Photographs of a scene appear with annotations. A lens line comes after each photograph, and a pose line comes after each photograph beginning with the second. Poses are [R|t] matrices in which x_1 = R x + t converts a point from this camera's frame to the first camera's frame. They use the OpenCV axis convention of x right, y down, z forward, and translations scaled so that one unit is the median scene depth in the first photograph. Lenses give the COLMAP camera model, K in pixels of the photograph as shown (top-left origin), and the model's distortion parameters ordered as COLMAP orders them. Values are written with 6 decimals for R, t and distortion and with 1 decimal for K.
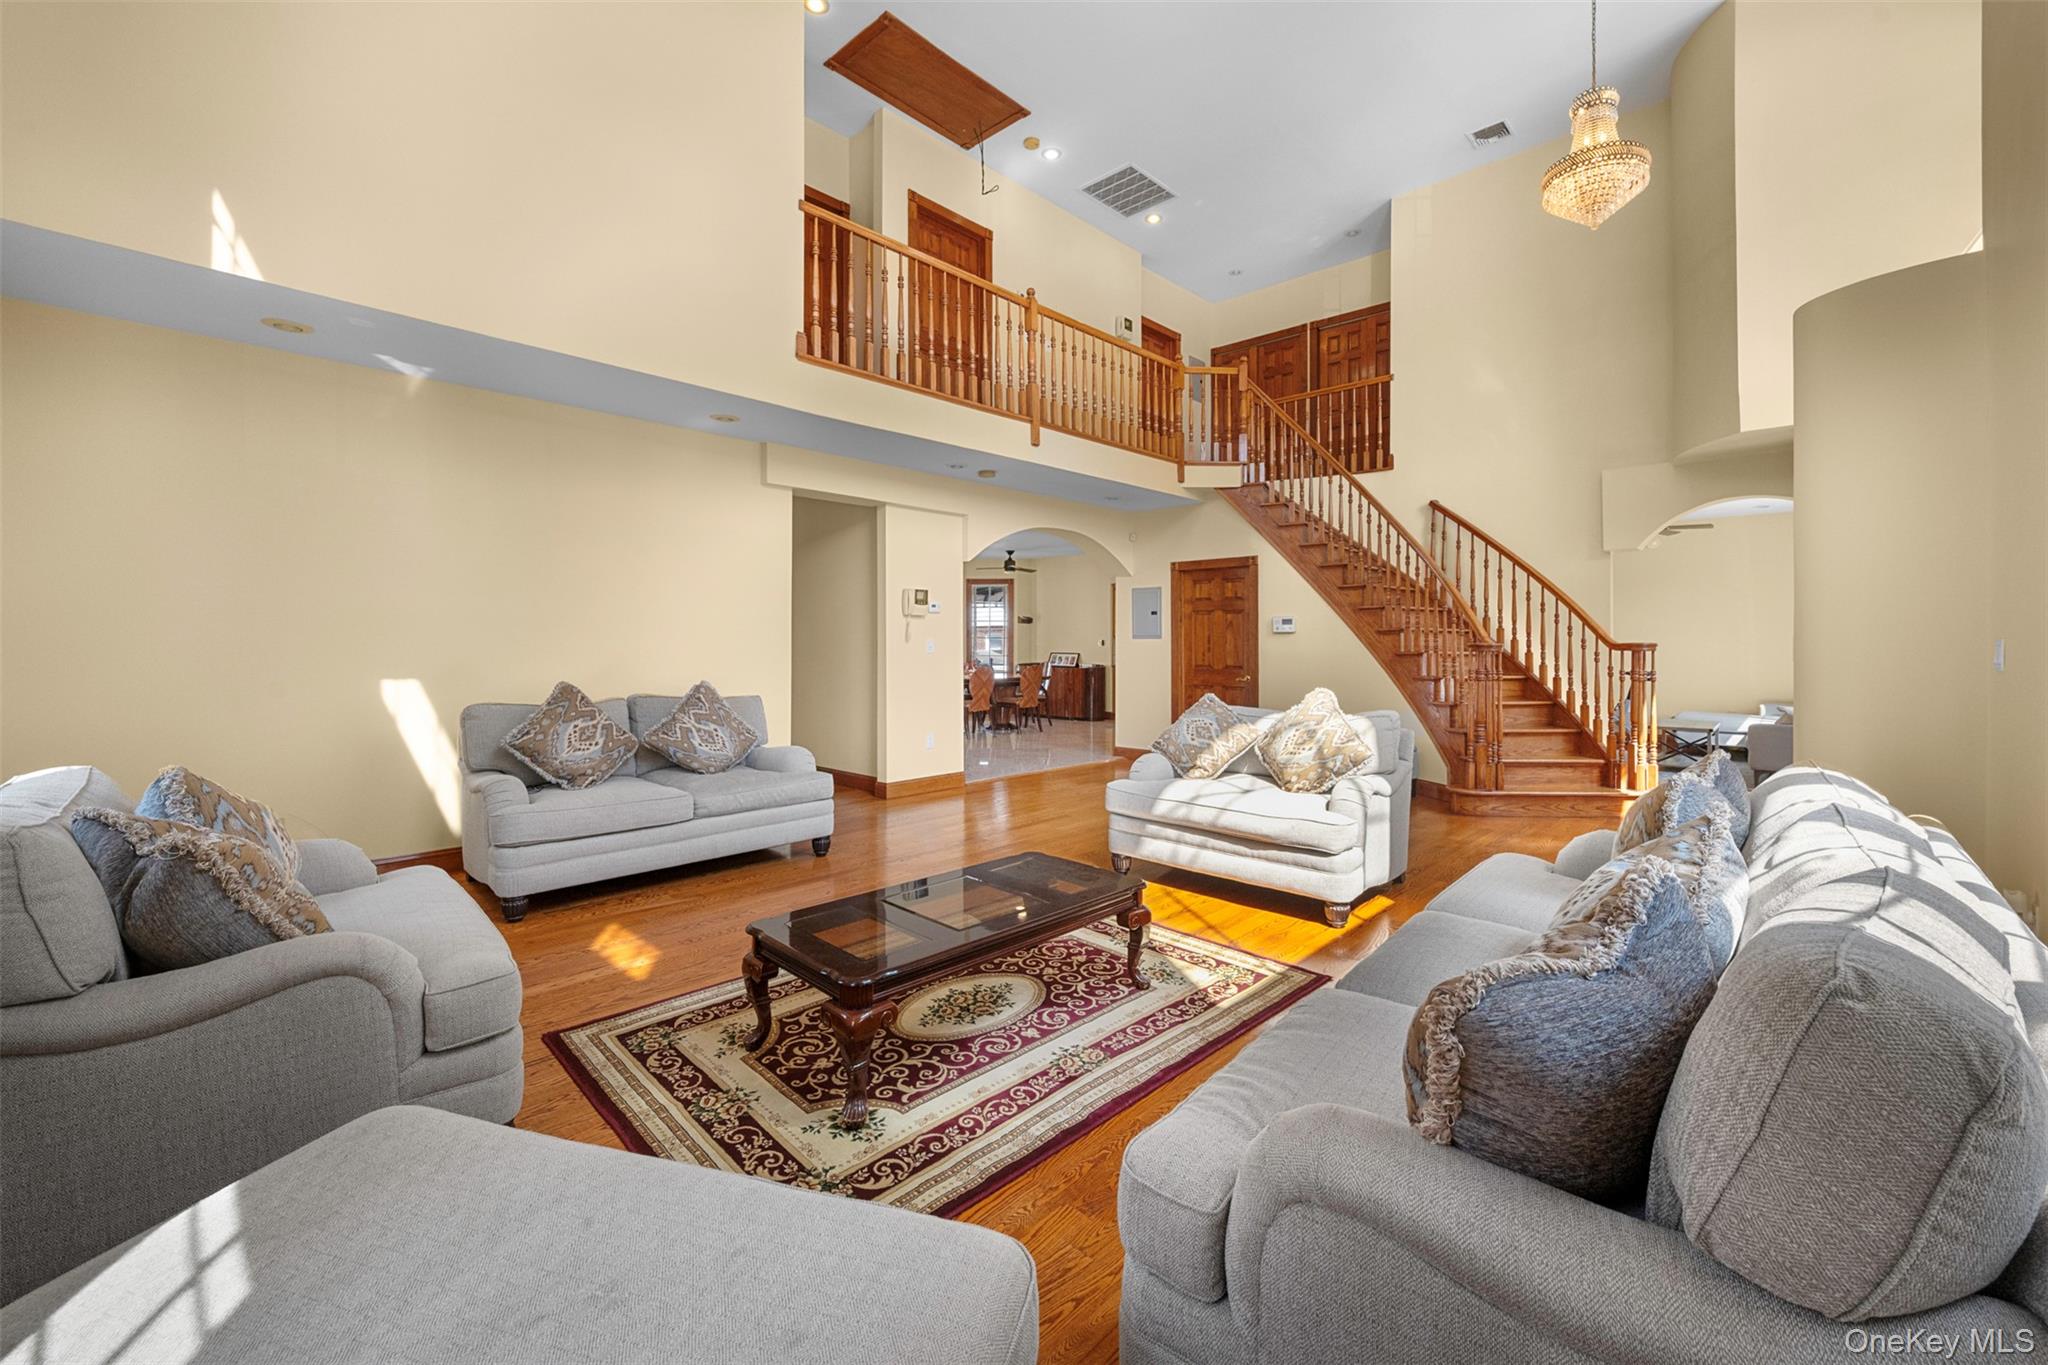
lens RADIAL K [[805.2, 0, 1029.9], [0, 805.2, 673.1], [0, 0, 1]] dist [-0.000714, -0.000431]
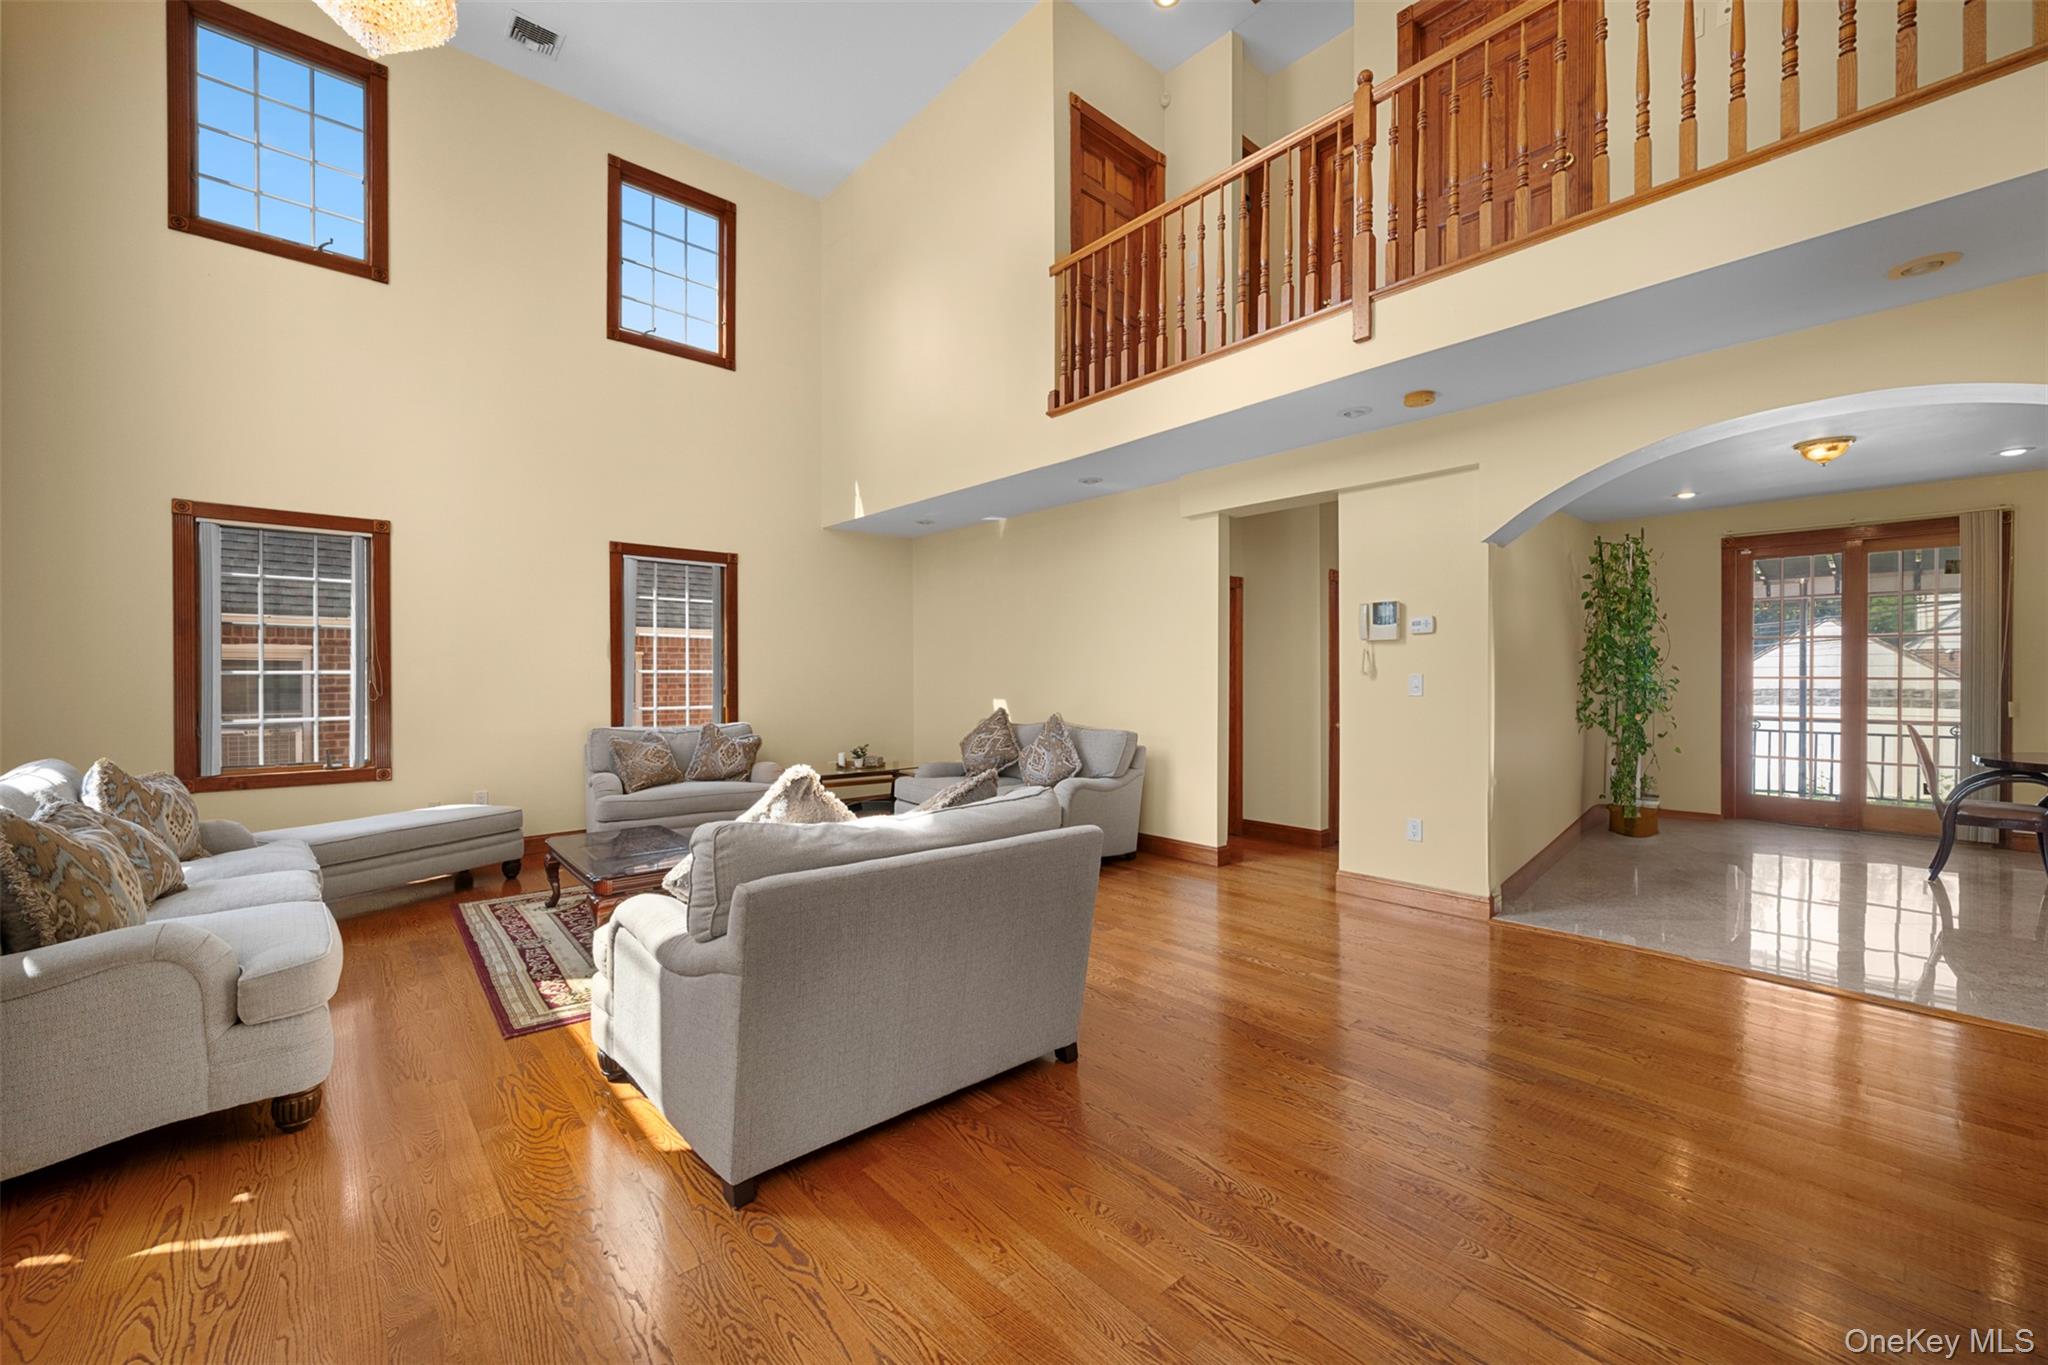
lens RADIAL K [[822.9, 0, 1027.8], [0, 822.9, 673.2], [0, 0, 1]] dist [0.001038, 0.000176]
pose [[-0.071290, 0.000113, -0.997456, 1.070760], [-0.037489, 0.999293, 0.002793, -0.061798], [0.996751, 0.037593, -0.071236, 1.375042]]
